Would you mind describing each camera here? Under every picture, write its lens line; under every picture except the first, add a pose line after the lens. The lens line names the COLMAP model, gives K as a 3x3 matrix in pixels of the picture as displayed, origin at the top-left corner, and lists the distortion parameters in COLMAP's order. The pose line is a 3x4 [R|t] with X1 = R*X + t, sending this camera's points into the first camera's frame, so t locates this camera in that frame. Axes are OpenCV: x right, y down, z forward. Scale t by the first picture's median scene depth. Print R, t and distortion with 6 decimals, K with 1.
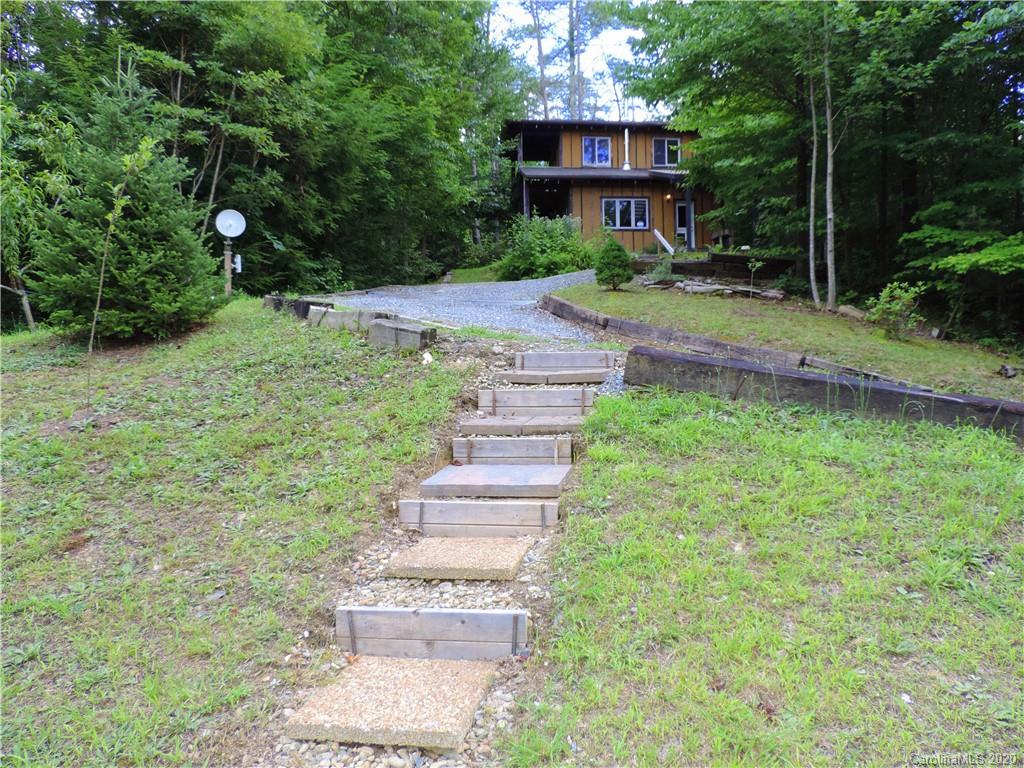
lens RADIAL K [[741.5, 0, 508.5], [0, 741.5, 386.9], [0, 0, 1]] dist [-0.020869, 0.003556]
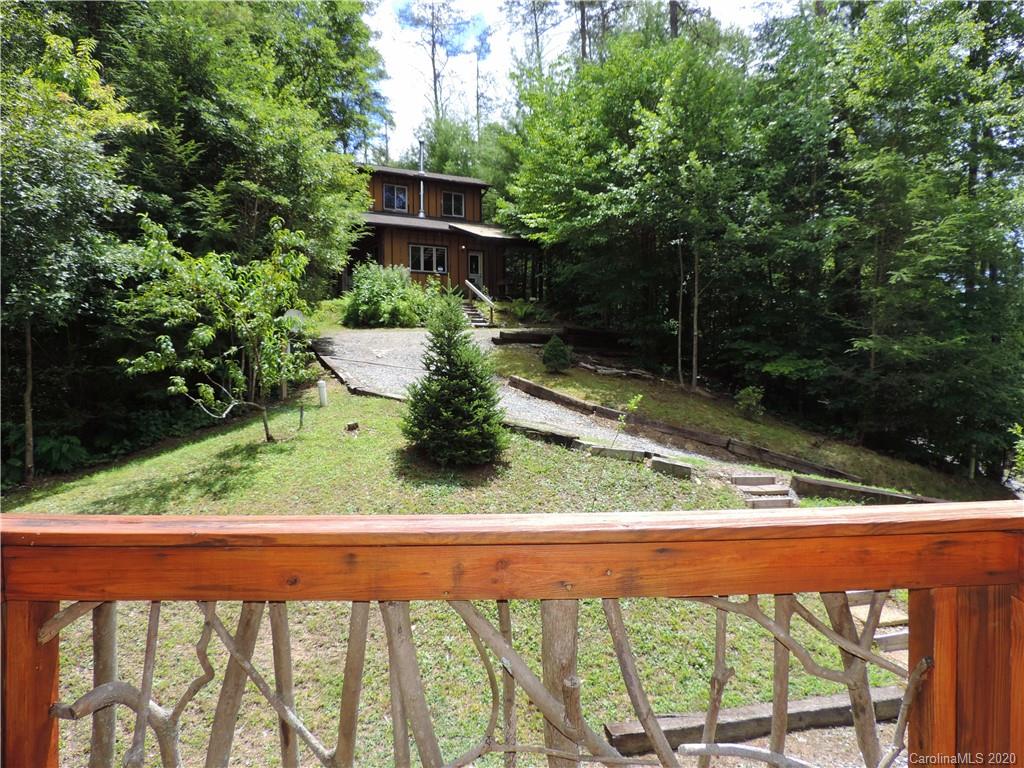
lens RADIAL K [[741.5, 0, 512.8], [0, 741.5, 386.5], [0, 0, 1]] dist [-0.020869, 0.003556]
pose [[0.905389, -0.004188, 0.424563, -0.214021], [-0.000107, 0.999949, 0.010094, -0.047218], [-0.424583, -0.009184, 0.905342, -0.102945]]
